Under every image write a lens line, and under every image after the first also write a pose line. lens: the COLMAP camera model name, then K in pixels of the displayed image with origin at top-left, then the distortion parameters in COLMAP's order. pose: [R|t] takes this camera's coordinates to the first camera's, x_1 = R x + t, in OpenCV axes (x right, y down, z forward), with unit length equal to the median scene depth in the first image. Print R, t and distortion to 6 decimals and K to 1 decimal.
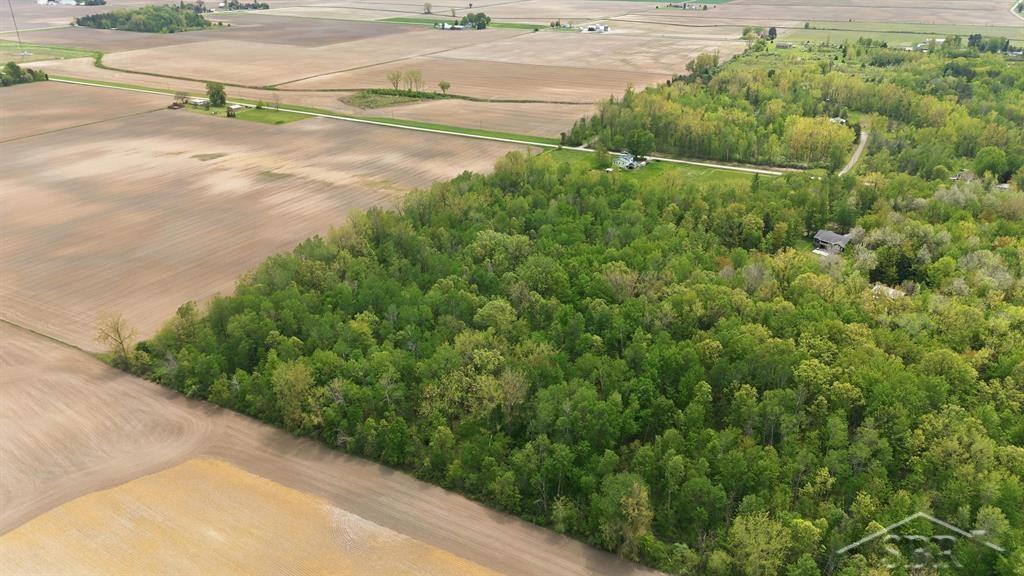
lens RADIAL K [[747.6, 0, 512.0], [0, 747.6, 288.0], [0, 0, 1]] dist [0.073691, -0.070149]
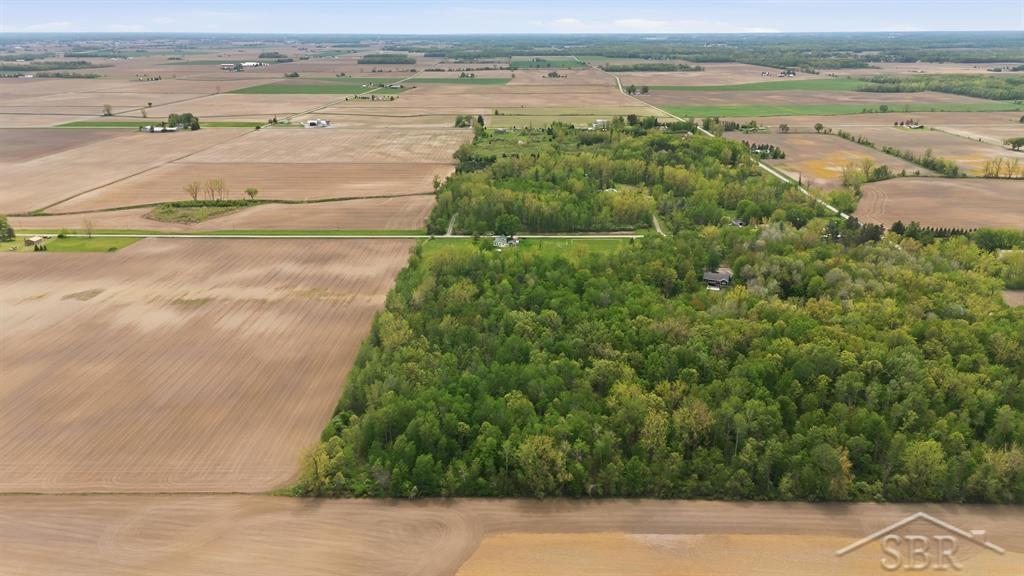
lens RADIAL K [[747.6, 0, 512.0], [0, 747.6, 288.0], [0, 0, 1]] dist [0.073691, -0.070149]
pose [[0.886150, -0.153499, 0.437238, -0.345955], [0.196153, 0.979095, -0.053816, -0.032284], [-0.419837, 0.133455, 0.897734, -0.038754]]
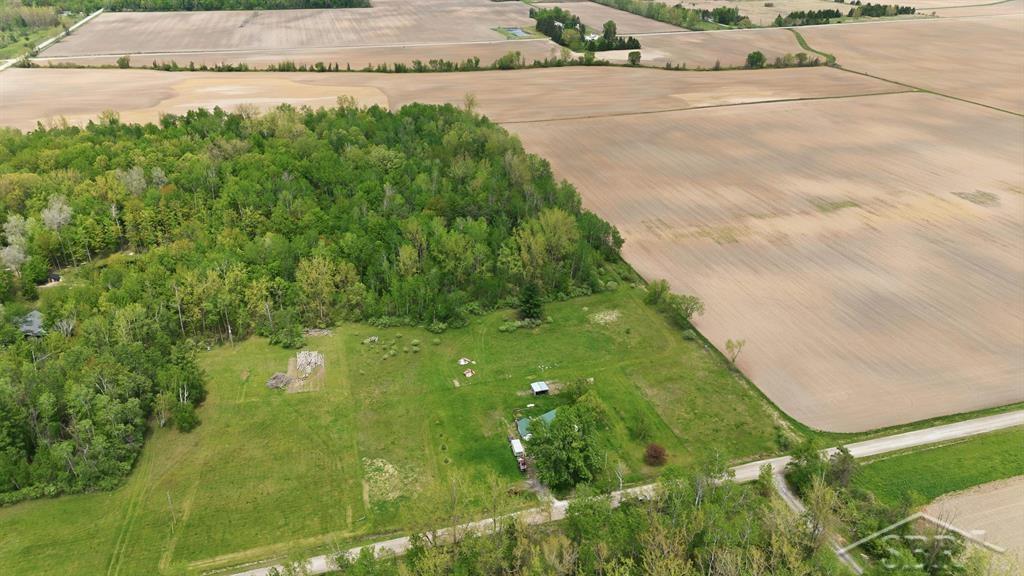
lens RADIAL K [[747.6, 0, 512.0], [0, 747.6, 288.0], [0, 0, 1]] dist [0.073691, -0.070149]
pose [[-0.705640, 0.317120, -0.633646, 0.388193], [-0.293955, 0.682660, 0.669003, -0.468390], [0.644719, 0.658339, -0.388493, 1.059779]]
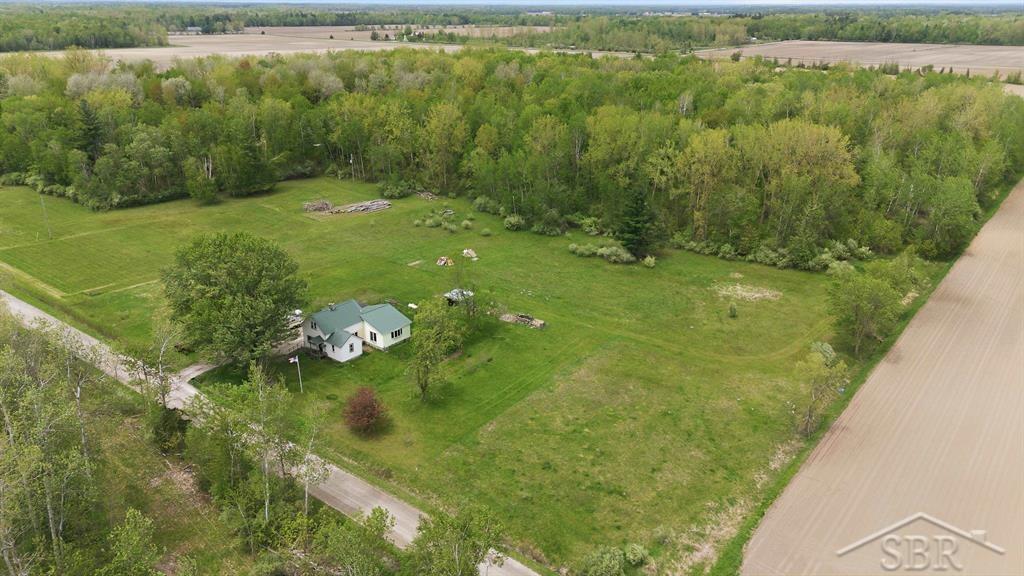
lens RADIAL K [[747.6, 0, 512.0], [0, 747.6, 288.0], [0, 0, 1]] dist [0.073691, -0.070149]
pose [[-0.984802, -0.056626, 0.164190, 0.068749], [0.075525, 0.711675, 0.698437, -0.329078], [-0.156399, 0.700223, -0.696582, 1.113749]]
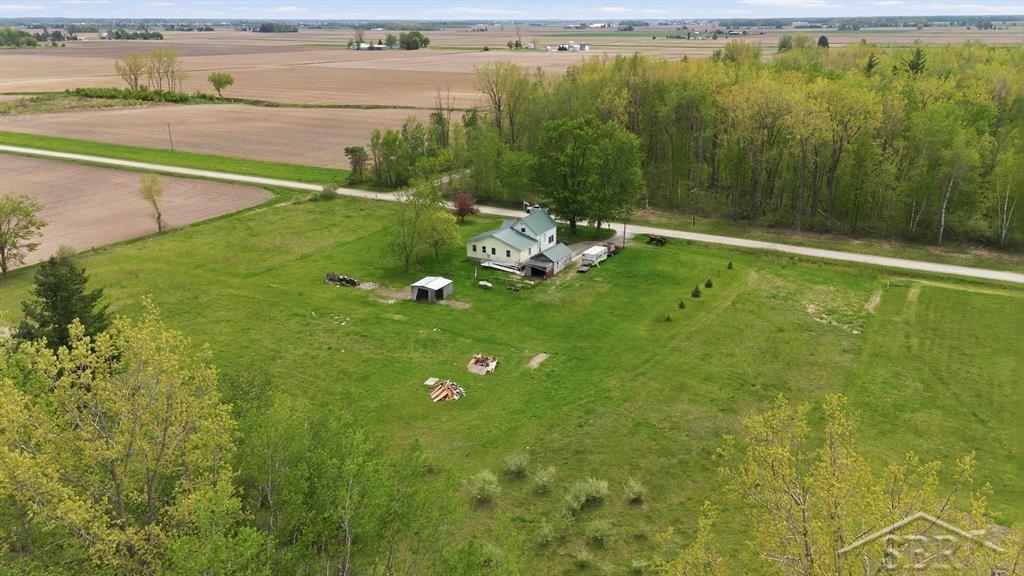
lens RADIAL K [[747.6, 0, 512.0], [0, 747.6, 288.0], [0, 0, 1]] dist [0.073691, -0.070149]
pose [[0.999992, -0.002527, -0.003110, 0.145289], [0.002249, 0.996266, -0.086311, -0.131081], [0.003316, 0.086304, 0.996263, 0.746667]]
